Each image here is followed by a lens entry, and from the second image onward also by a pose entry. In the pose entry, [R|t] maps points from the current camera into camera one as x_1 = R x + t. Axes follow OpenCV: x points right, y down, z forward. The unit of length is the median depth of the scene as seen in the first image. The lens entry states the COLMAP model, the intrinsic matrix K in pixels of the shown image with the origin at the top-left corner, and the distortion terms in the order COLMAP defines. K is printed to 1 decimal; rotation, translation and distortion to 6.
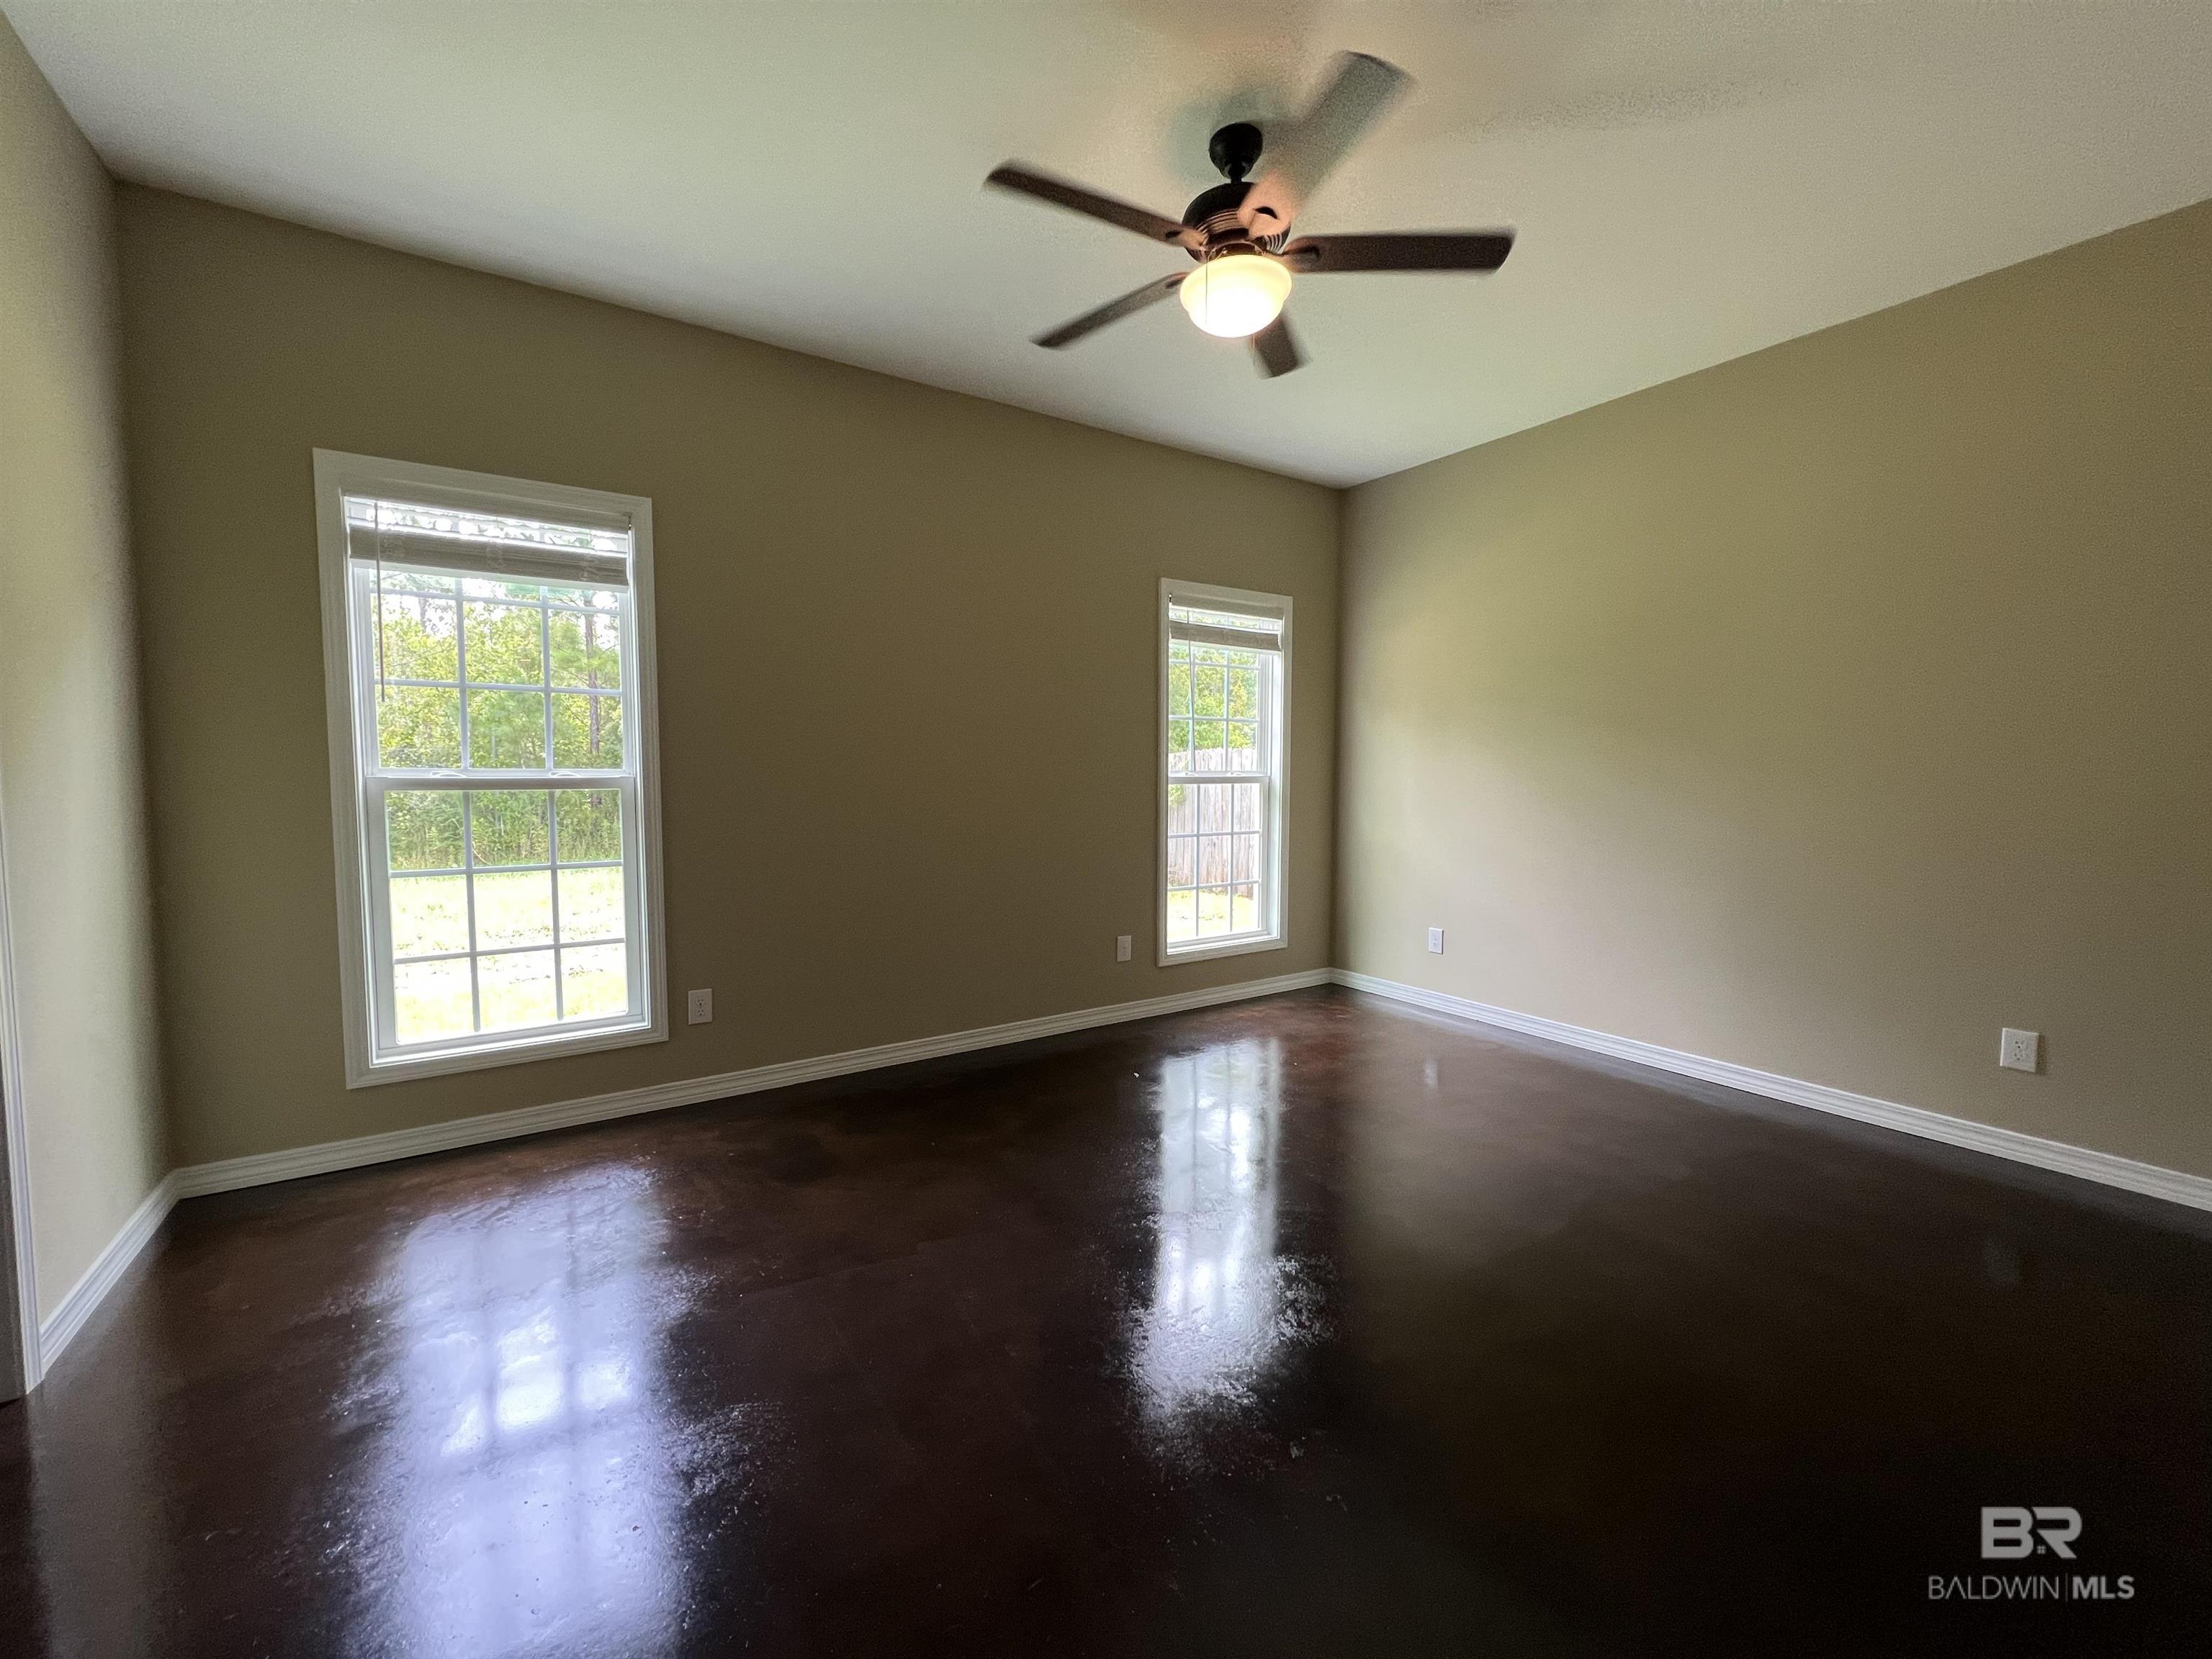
lens RADIAL K [[894.5, 0, 1100.0], [0, 894.5, 819.4], [0, 0, 1]] dist [-0.000957, 0.000010]
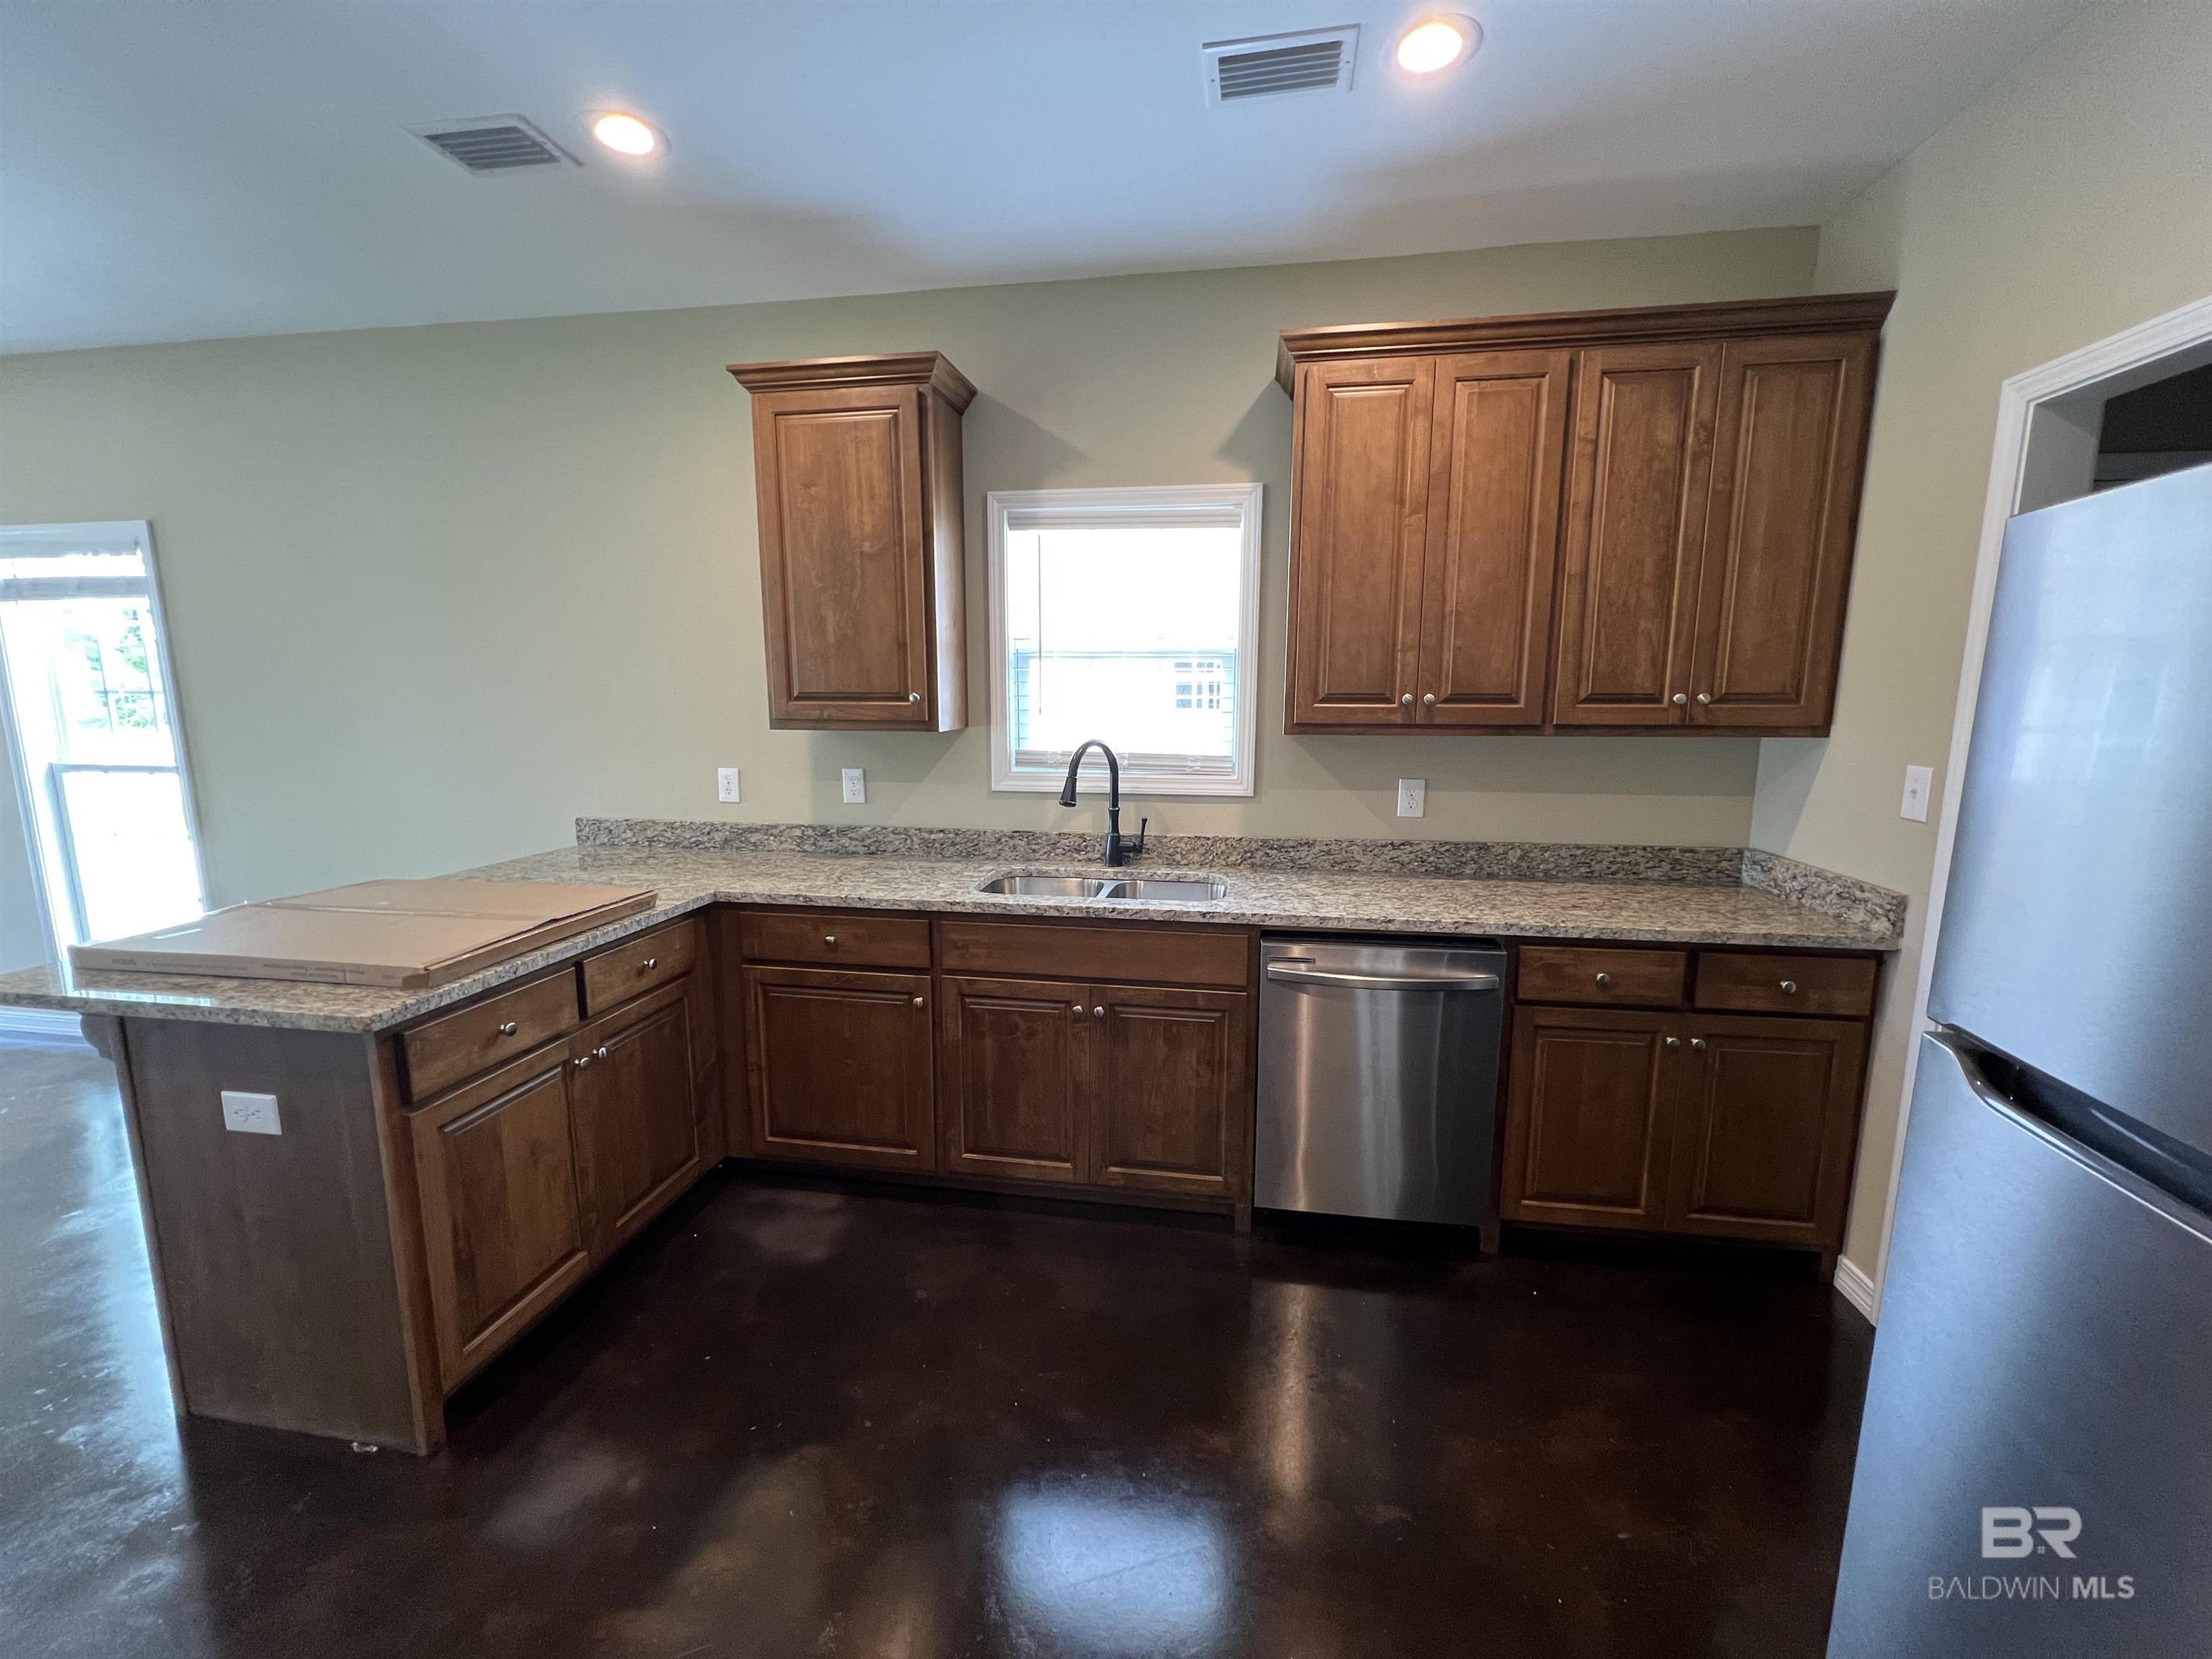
lens RADIAL K [[894.5, 0, 1110.0], [0, 894.5, 828.0], [0, 0, 1]] dist [-0.000957, 0.000010]
pose [[0.729596, 0.095837, -0.677129, 1.185170], [-0.043652, 0.994639, 0.093741, -0.132604], [0.682483, -0.038835, 0.729869, 1.002546]]
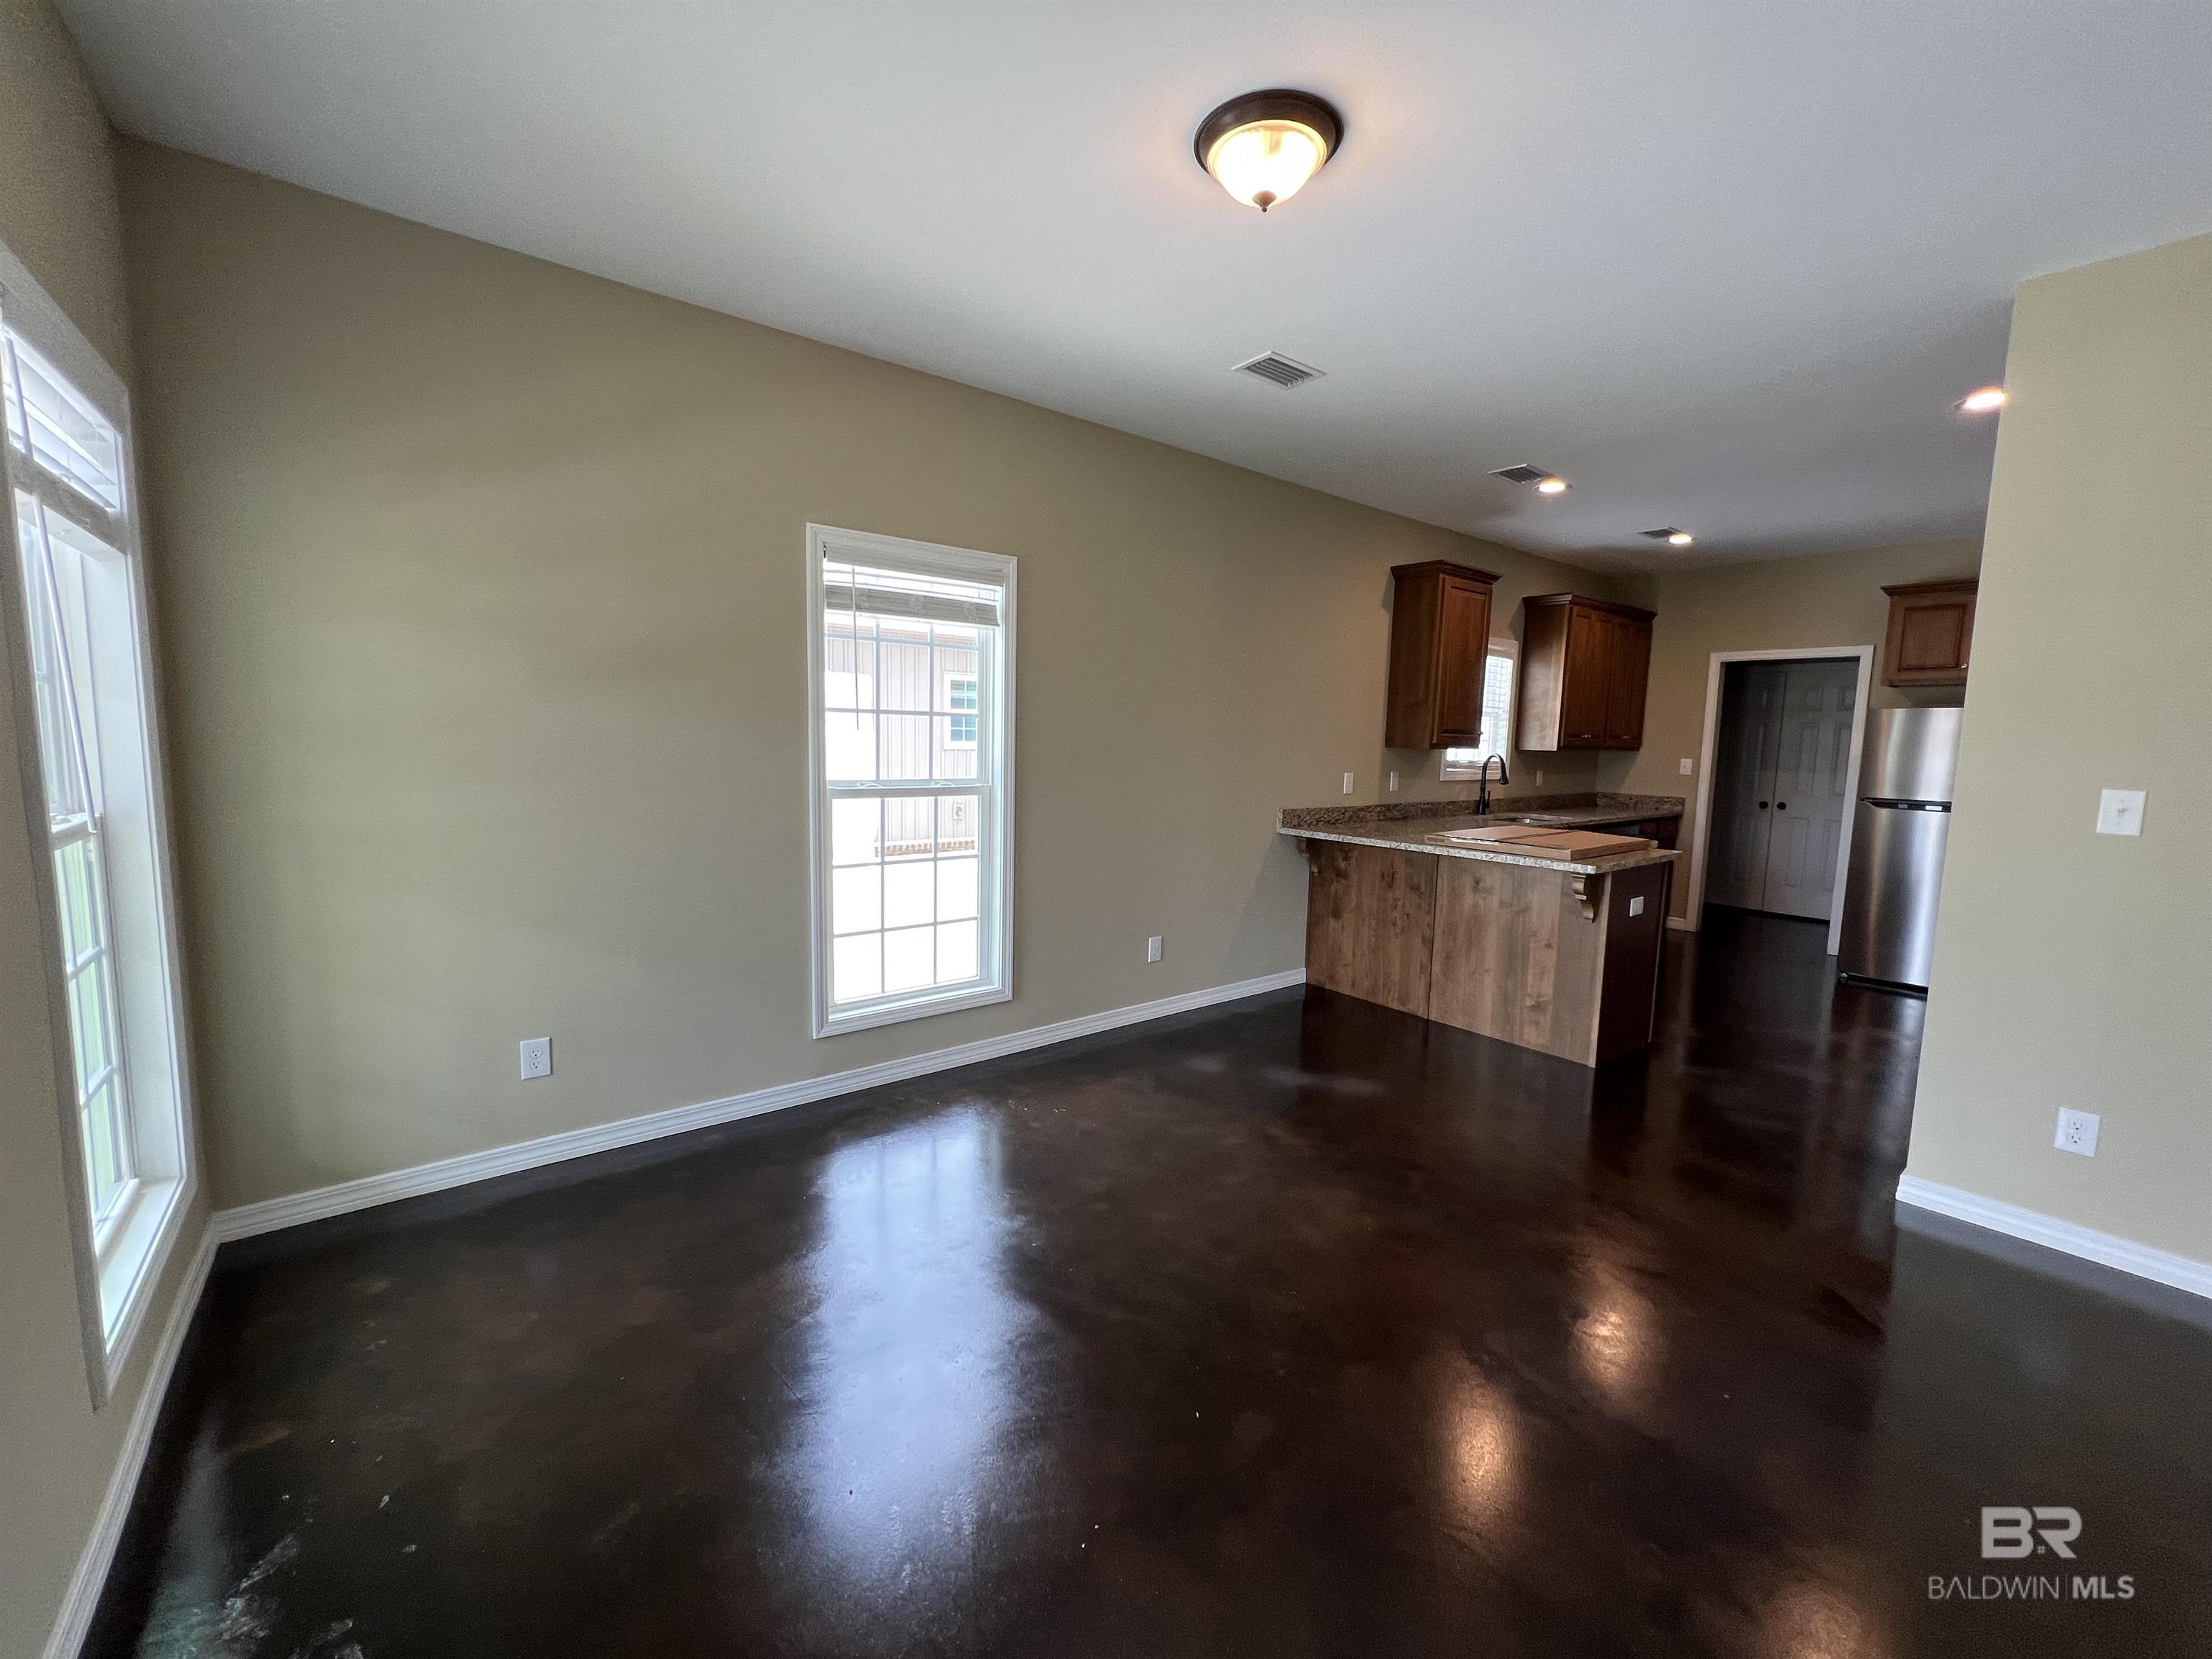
lens RADIAL K [[894.5, 0, 1086.1], [0, 894.5, 831.9], [0, 0, 1]] dist [-0.000957, 0.000010]
pose [[0.997320, 0.005691, 0.072940, -0.500348], [-0.008699, 0.999122, 0.040987, -0.036555], [-0.072642, -0.041512, 0.996494, -0.234920]]
